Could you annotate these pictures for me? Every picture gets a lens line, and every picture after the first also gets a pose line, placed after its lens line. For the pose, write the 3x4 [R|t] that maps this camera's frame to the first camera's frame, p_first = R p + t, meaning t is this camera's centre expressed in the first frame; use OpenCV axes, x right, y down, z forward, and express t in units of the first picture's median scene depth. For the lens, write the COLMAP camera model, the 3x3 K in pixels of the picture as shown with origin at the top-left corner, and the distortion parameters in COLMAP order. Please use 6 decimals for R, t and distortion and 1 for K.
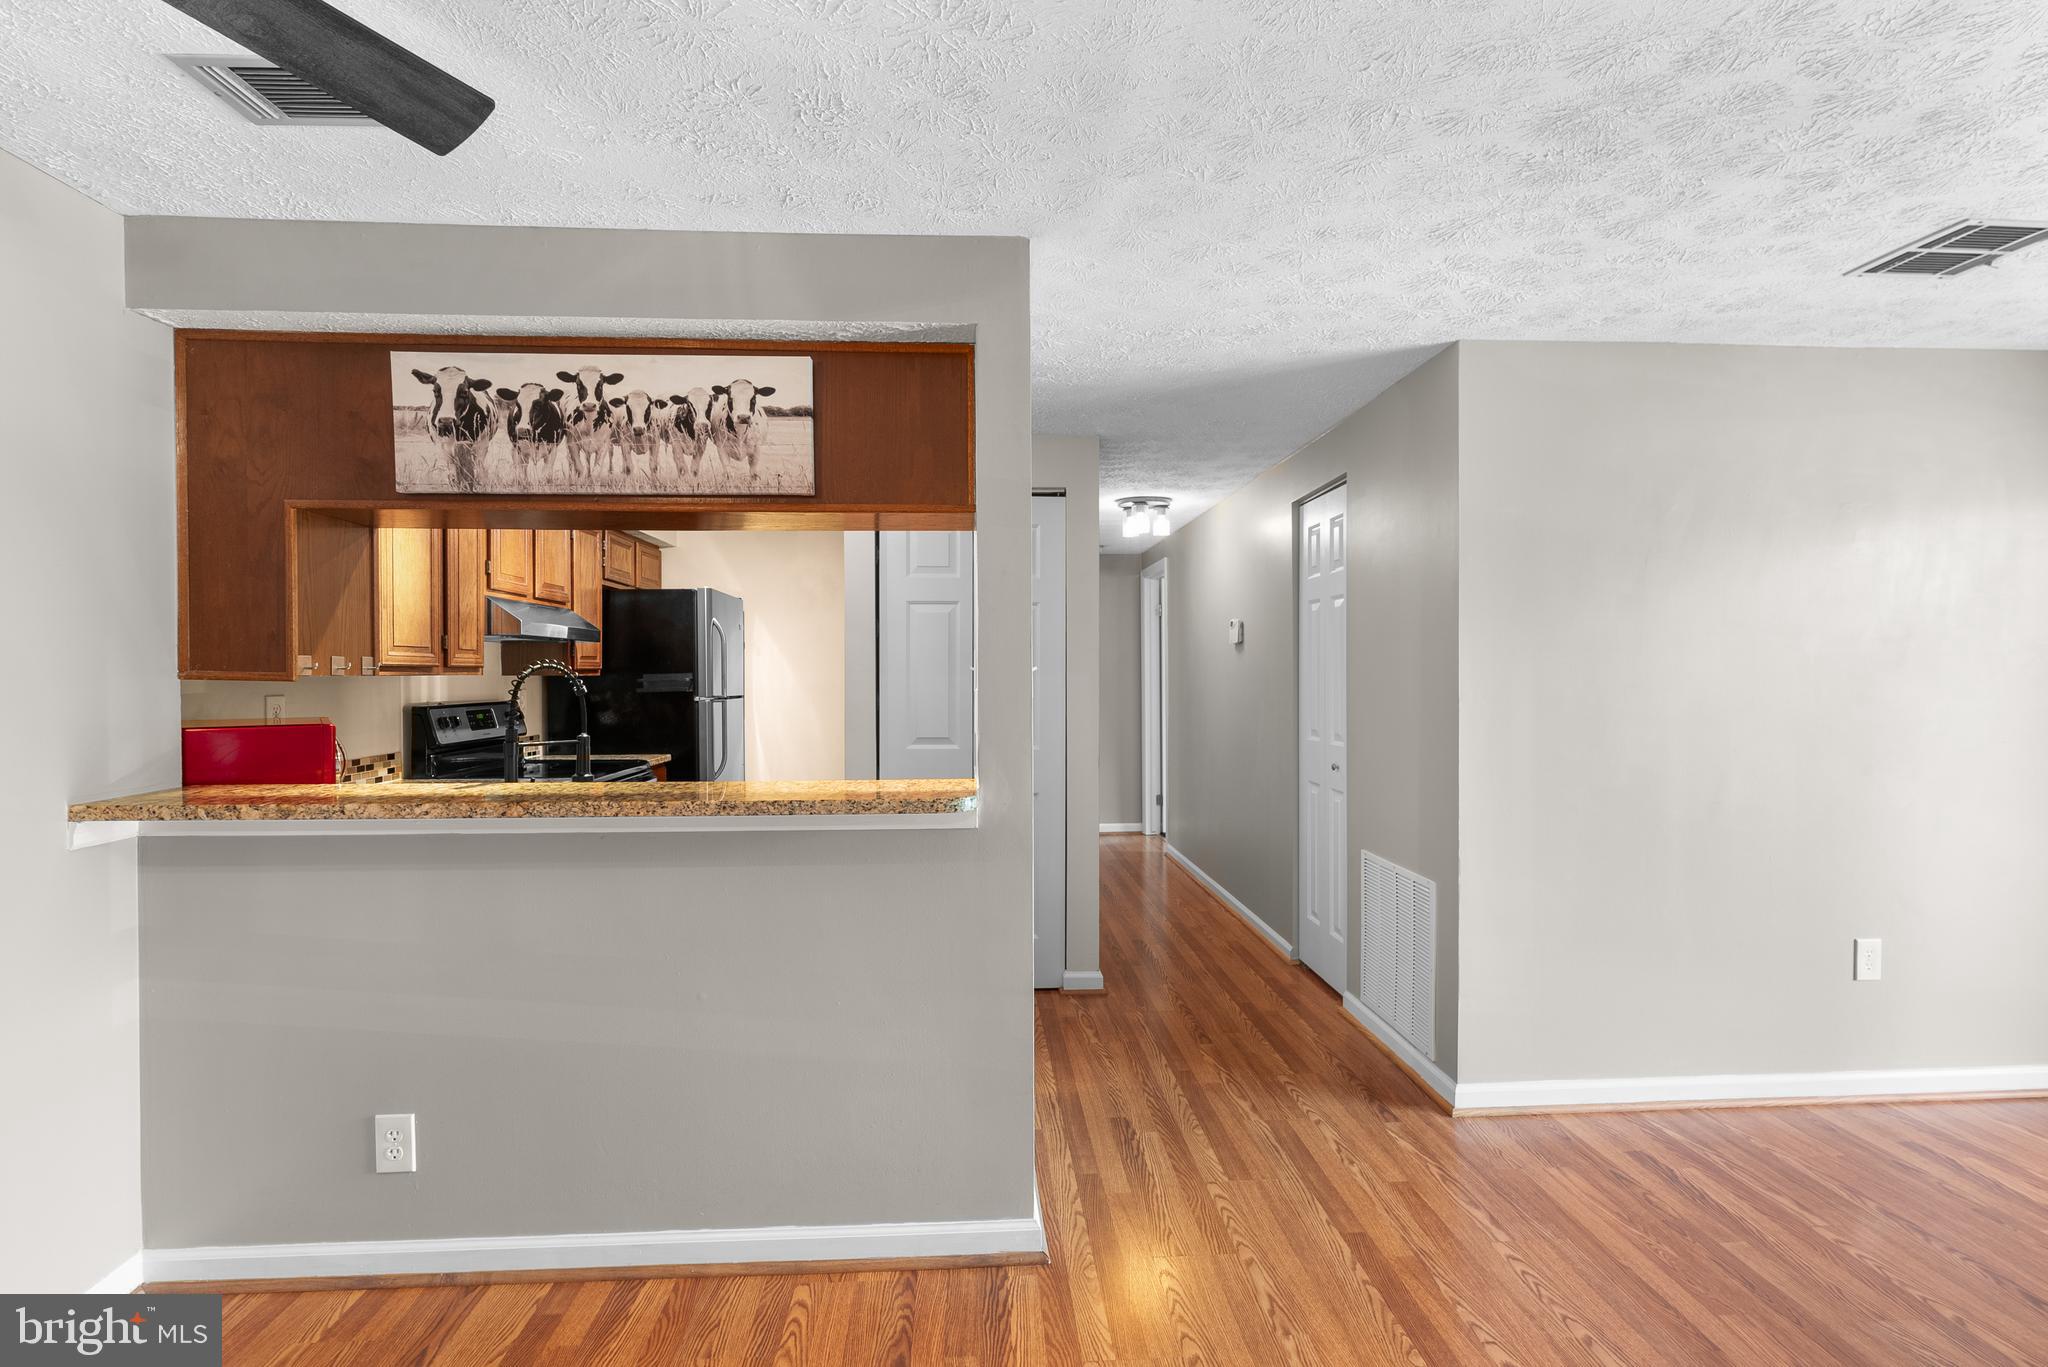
lens RADIAL K [[929.9, 0, 1009.1], [0, 929.9, 685.0], [0, 0, 1]] dist [-0.006053, 0.000926]
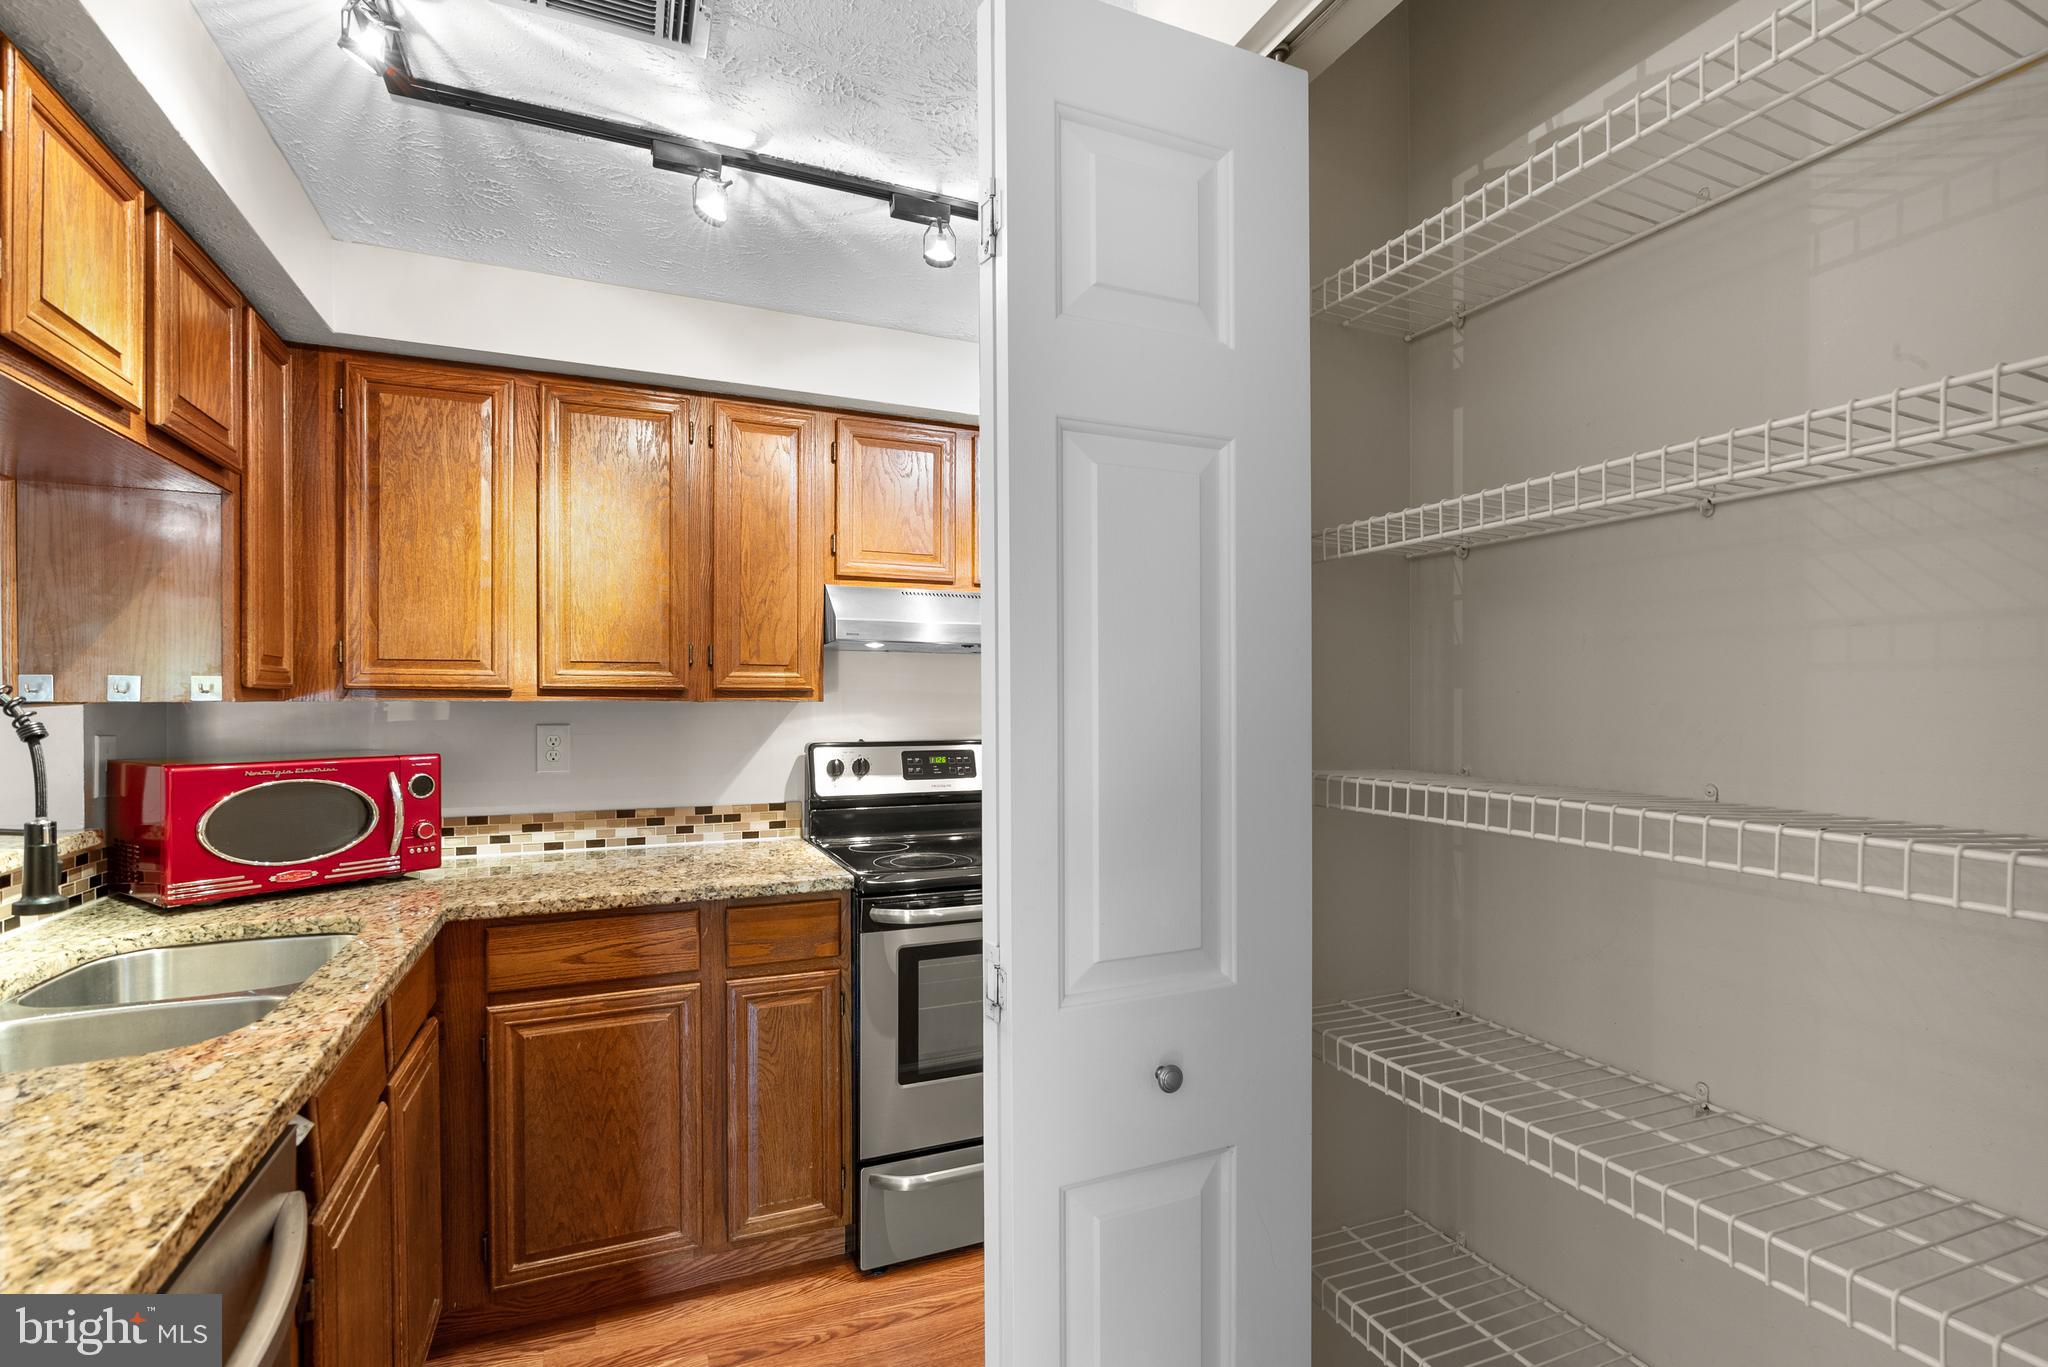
lens RADIAL K [[929.9, 0, 1013.1], [0, 929.9, 703.3], [0, 0, 1]] dist [-0.006053, 0.000926]
pose [[0.356651, 0.008606, -0.934198, 0.192220], [-0.016710, 0.999856, 0.002831, -0.021187], [0.934088, 0.014601, 0.356744, 1.350455]]
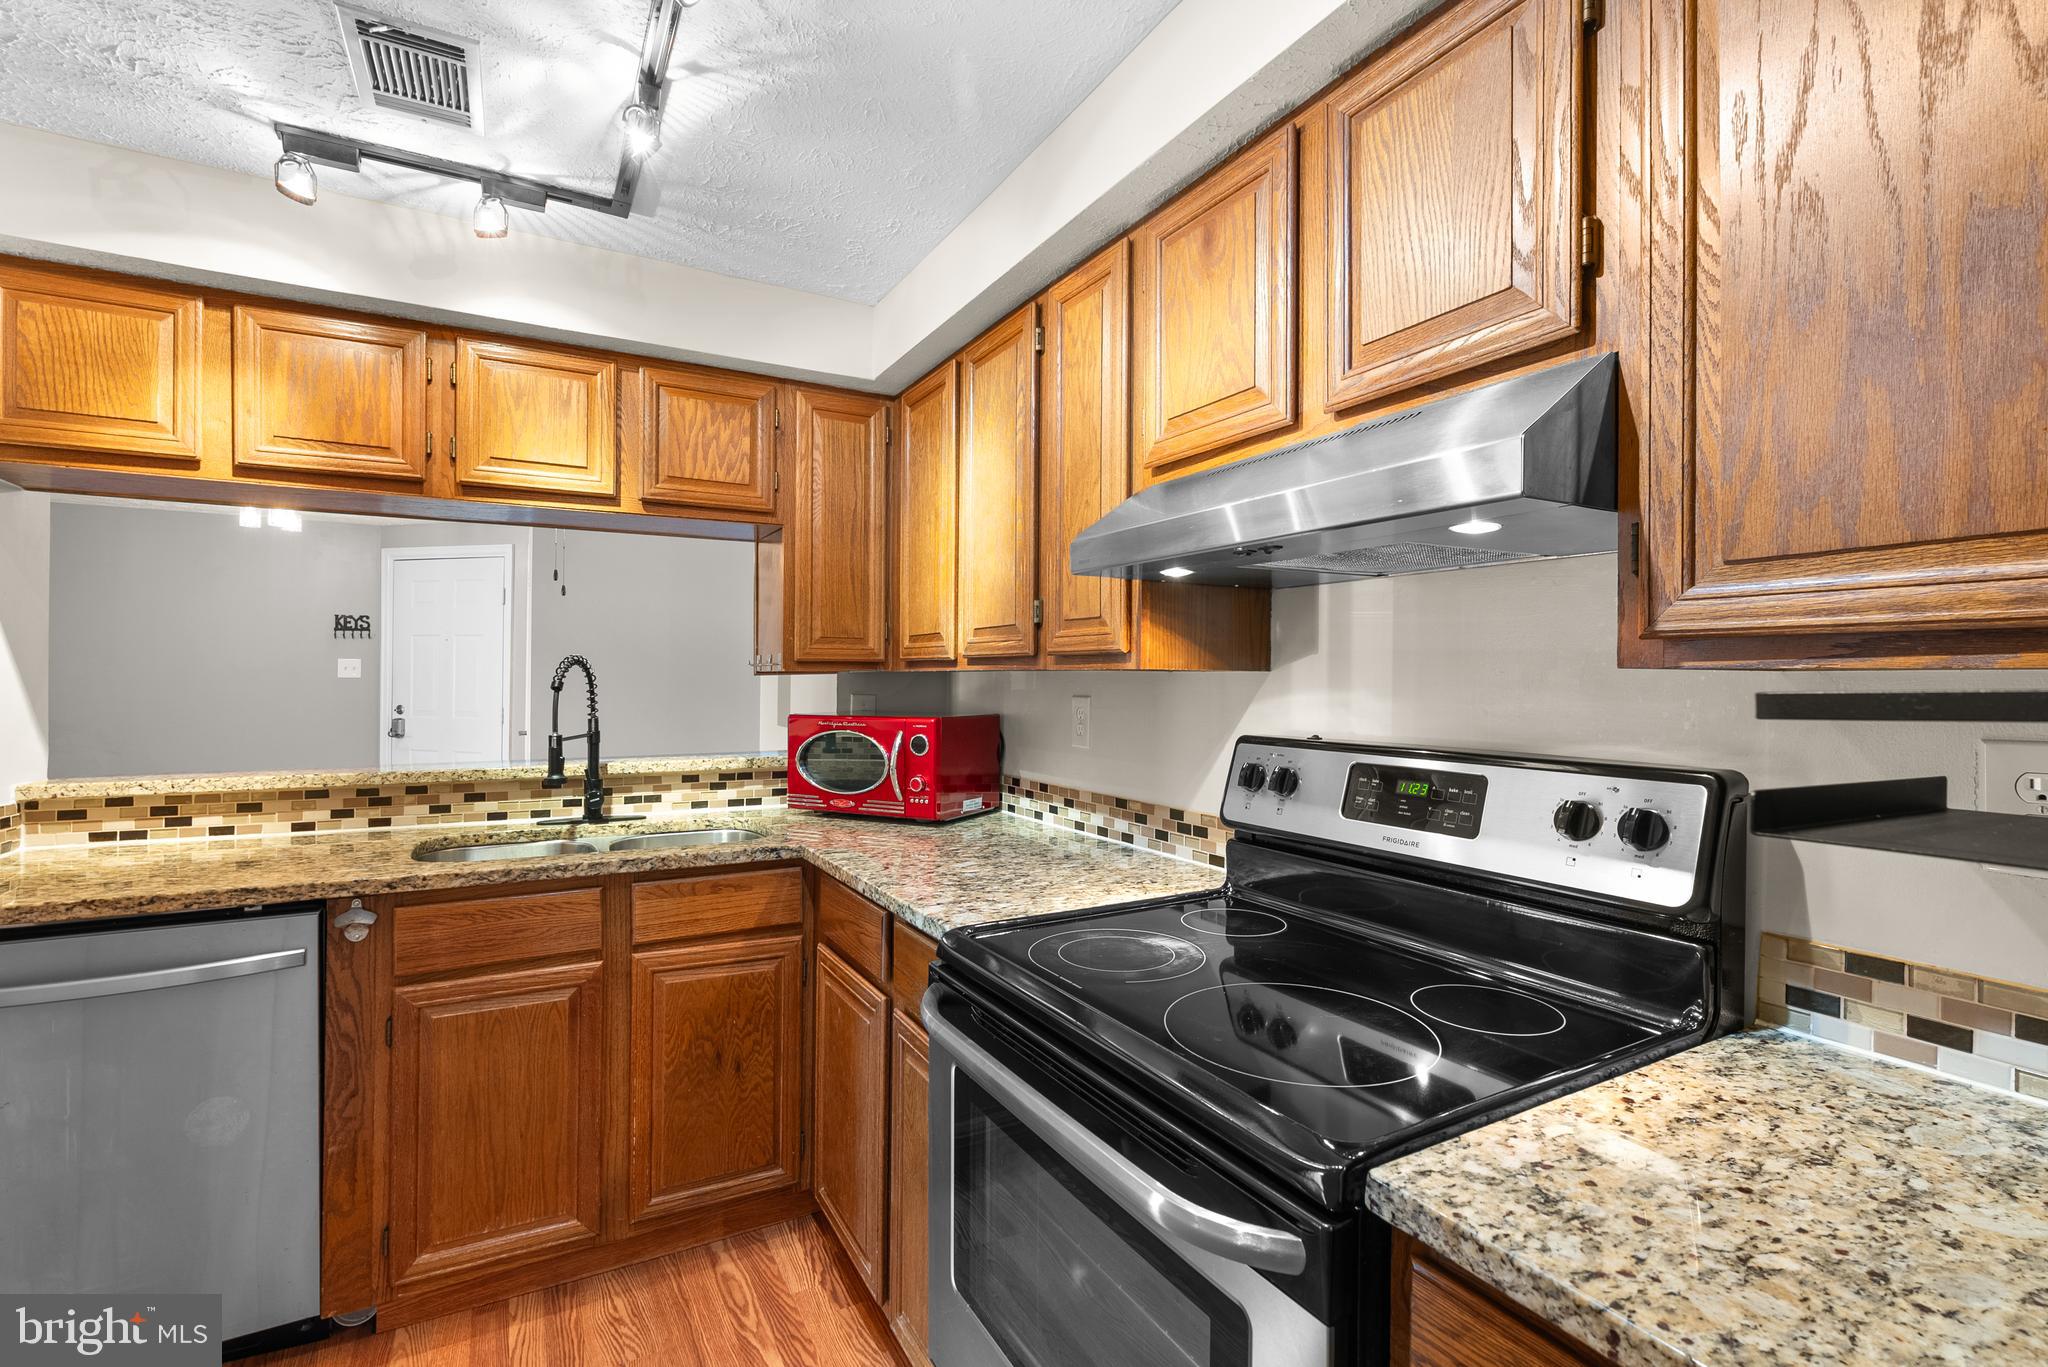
lens RADIAL K [[929.9, 0, 1029.7], [0, 929.9, 684.0], [0, 0, 1]] dist [-0.006053, 0.000926]
pose [[-0.894224, 0.002878, -0.447610, -0.489080], [-0.007310, 0.999752, 0.021031, -0.018846], [0.447560, 0.022078, -0.893981, 2.098865]]
